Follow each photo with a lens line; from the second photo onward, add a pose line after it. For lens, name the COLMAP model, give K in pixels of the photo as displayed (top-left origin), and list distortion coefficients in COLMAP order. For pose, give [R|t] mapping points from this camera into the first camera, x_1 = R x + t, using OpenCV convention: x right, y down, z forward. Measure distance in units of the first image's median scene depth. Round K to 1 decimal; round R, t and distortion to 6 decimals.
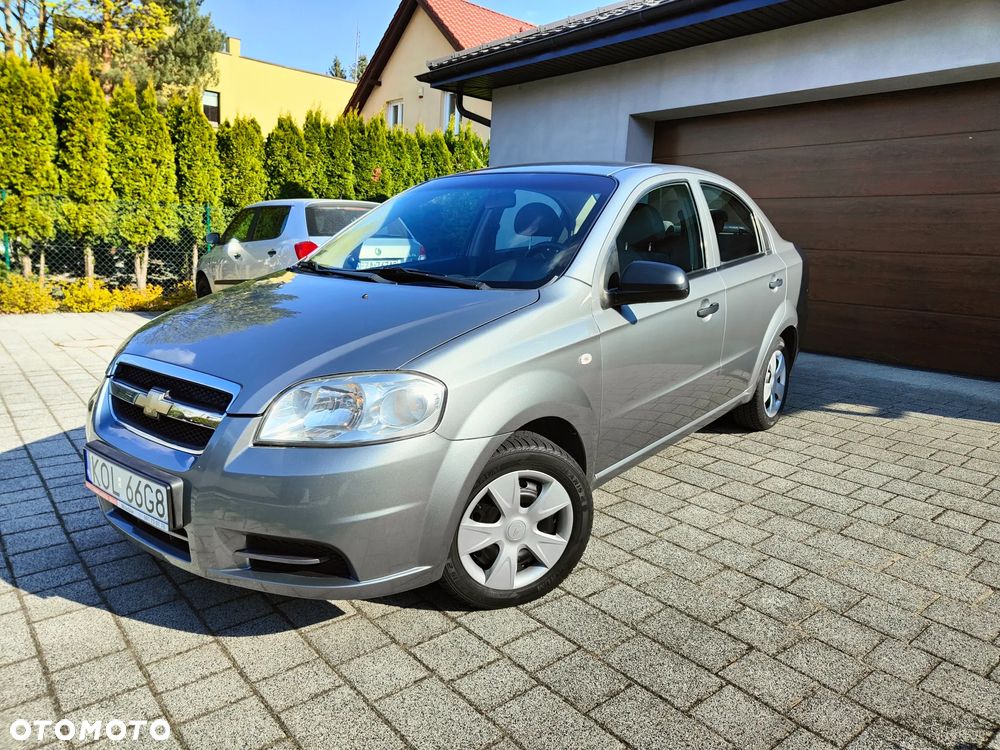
lens RADIAL K [[703.7, 0, 500.7], [0, 703.7, 377.5], [0, 0, 1]] dist [0.007339, -0.001264]
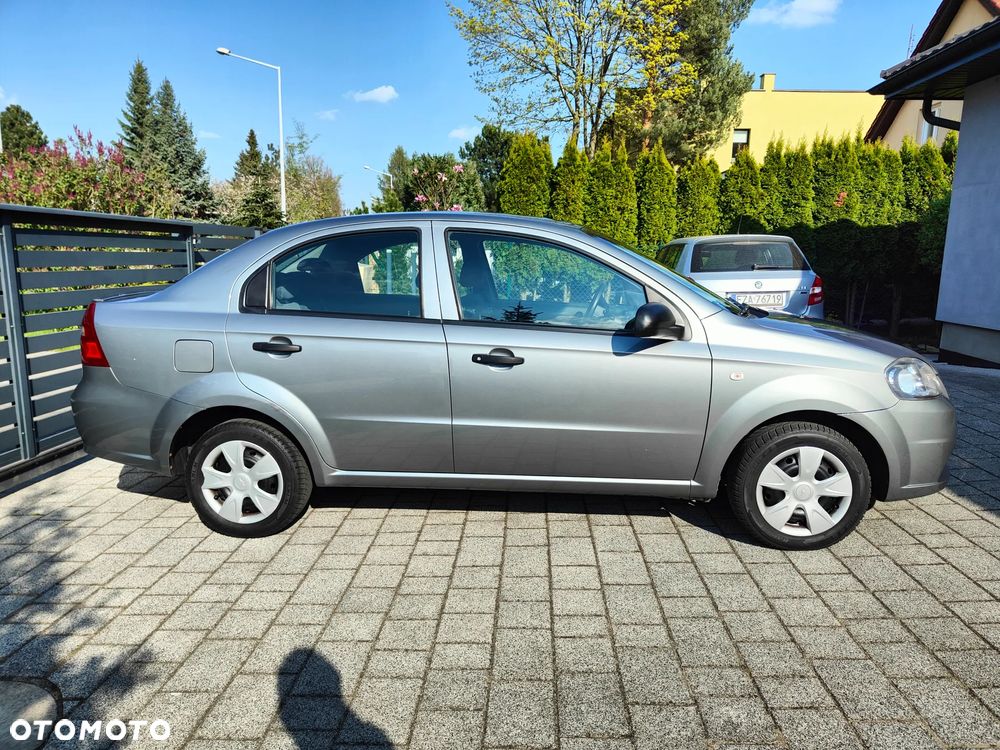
lens RADIAL K [[698.1, 0, 500.0], [0, 698.1, 375.0], [0, 0, 1]] dist [0.003801, 0.004077]
pose [[0.734918, 0.072192, -0.674302, 0.170585], [-0.098542, 0.995133, -0.000860, -0.014379], [0.670958, 0.067079, 0.738455, 0.038113]]
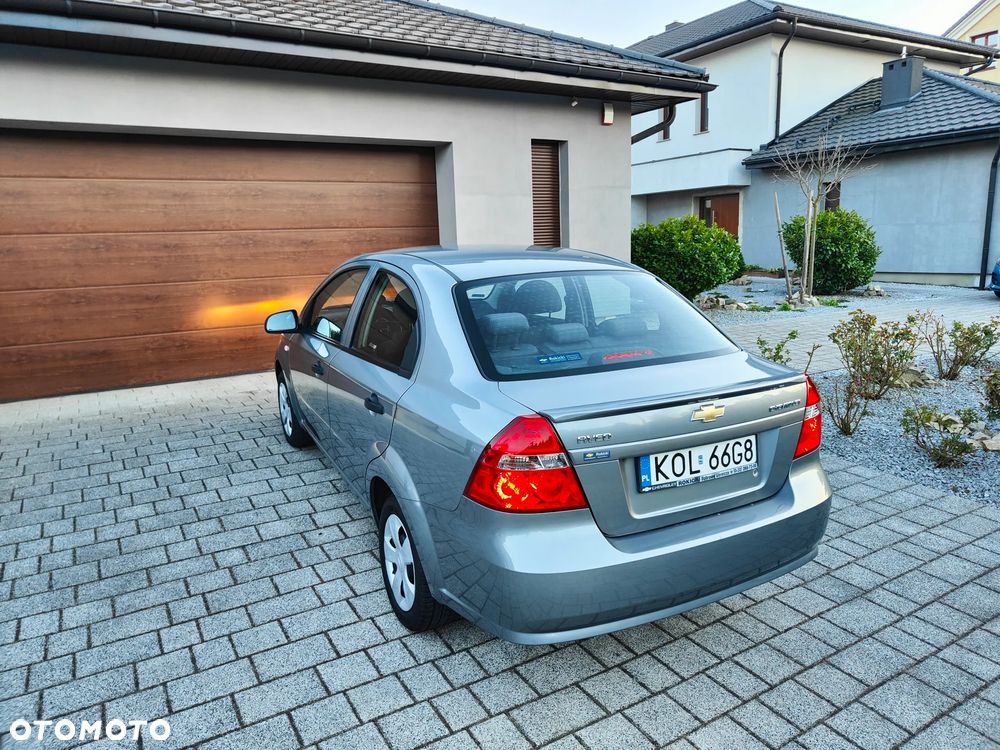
lens RADIAL K [[699.7, 0, 504.6], [0, 699.7, 375.0], [0, 0, 1]] dist [0.010251, 0.002917]
pose [[0.143522, -0.246489, 0.958460, -0.359467], [0.215954, 0.952947, 0.212734, -0.121473], [-0.965798, 0.176451, 0.189999, 0.279707]]
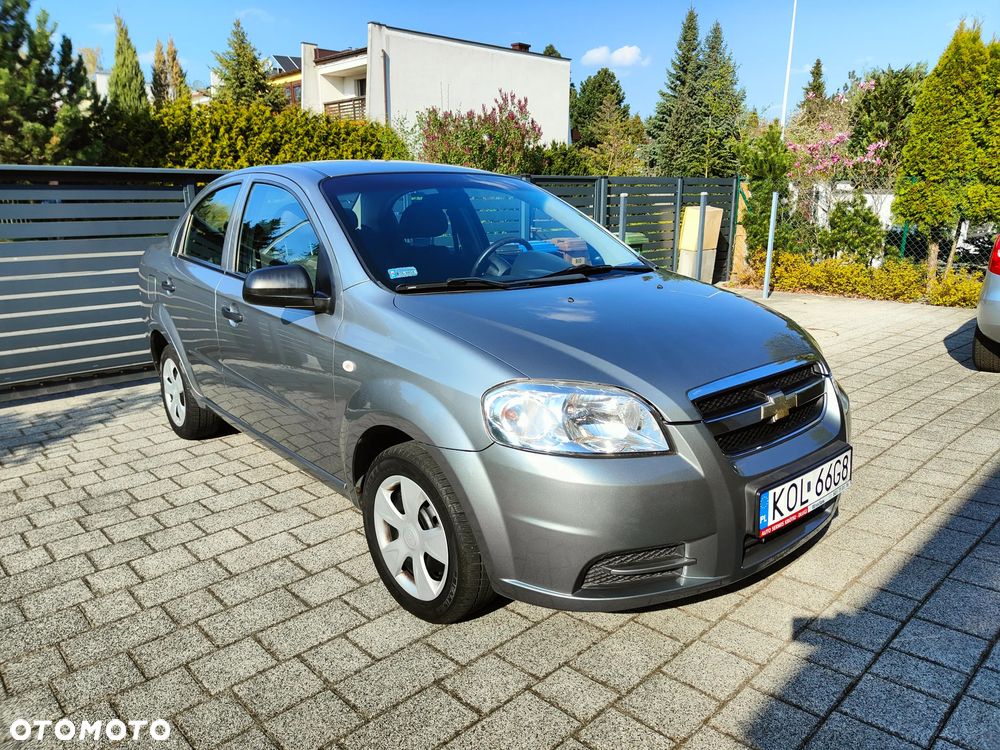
lens RADIAL K [[692.2, 0, 500.0], [0, 692.2, 375.0], [0, 0, 1]] dist [0.004084, 0.006909]
pose [[0.061129, 0.202509, -0.977371, 0.272712], [-0.174210, 0.966336, 0.189327, -0.073558], [0.982809, 0.158694, 0.094350, 0.351906]]
